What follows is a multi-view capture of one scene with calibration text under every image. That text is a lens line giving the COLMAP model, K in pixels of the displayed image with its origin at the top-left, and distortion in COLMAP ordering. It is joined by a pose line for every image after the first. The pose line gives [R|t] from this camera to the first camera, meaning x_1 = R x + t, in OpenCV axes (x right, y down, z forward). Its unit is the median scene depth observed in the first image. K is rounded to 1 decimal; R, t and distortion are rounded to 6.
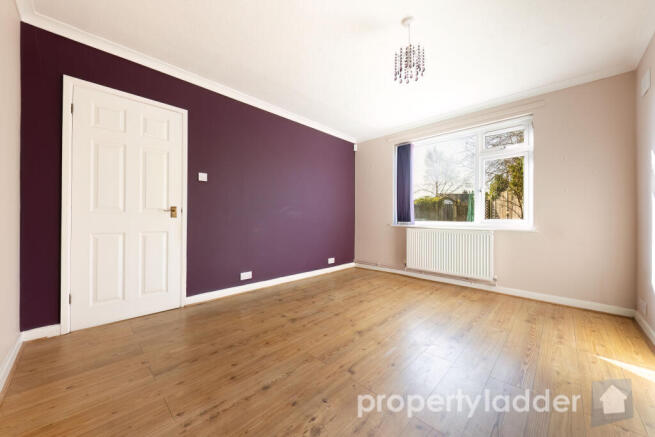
lens RADIAL K [[239.7, 0, 327.5], [0, 239.7, 218.5], [0, 0, 1]] dist [-0.000159, 0.000017]
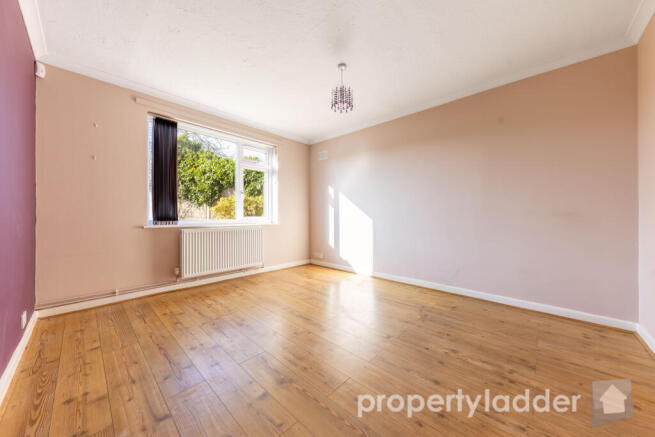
lens RADIAL K [[228.0, 0, 329.8], [0, 228.0, 216.4], [0, 0, 1]] dist [0.010640, 0.000028]
pose [[-0.020638, -0.011546, 0.999720, -0.542611], [-0.001362, 0.999933, 0.011520, -0.014970], [-0.999786, -0.001123, -0.020653, 0.647619]]
